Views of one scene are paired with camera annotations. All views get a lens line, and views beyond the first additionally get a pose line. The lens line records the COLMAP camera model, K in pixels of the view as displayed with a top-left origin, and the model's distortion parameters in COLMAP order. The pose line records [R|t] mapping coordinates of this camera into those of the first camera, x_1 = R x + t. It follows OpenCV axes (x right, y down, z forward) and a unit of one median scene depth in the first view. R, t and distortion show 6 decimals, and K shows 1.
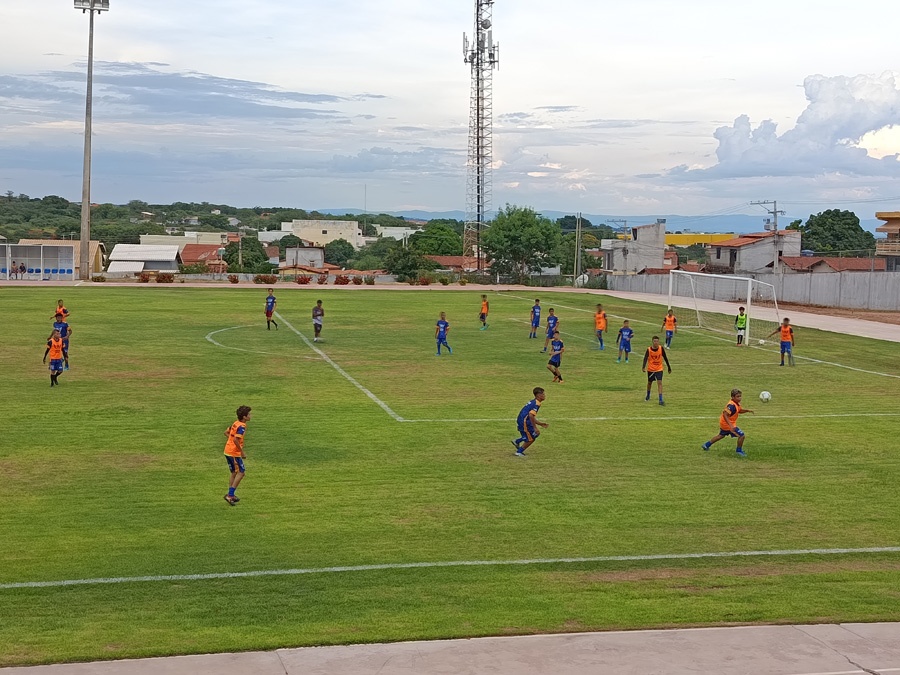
lens RADIAL K [[1249.6, 0, 450.0], [0, 1249.6, 337.5], [0, 0, 1]] dist [0.209006, -0.734714]
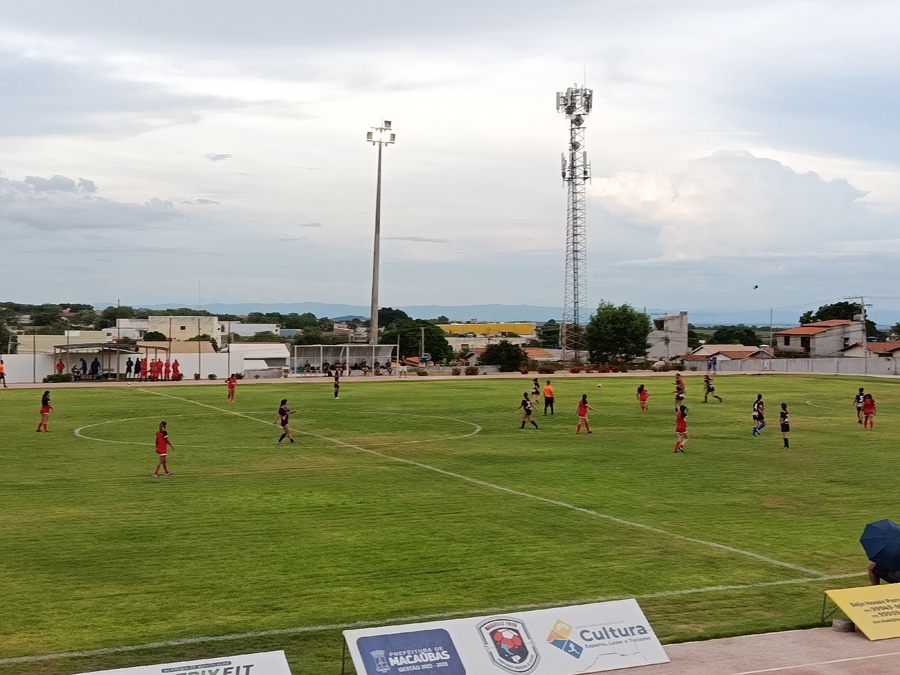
lens RADIAL K [[1252.3, 0, 450.0], [0, 1252.3, 337.5], [0, 0, 1]] dist [0.219625, -0.776378]
pose [[0.982899, -0.020306, 0.183020, -0.242527], [0.033521, 0.997025, -0.069408, 0.000848], [-0.181066, 0.074356, 0.980656, -0.072125]]
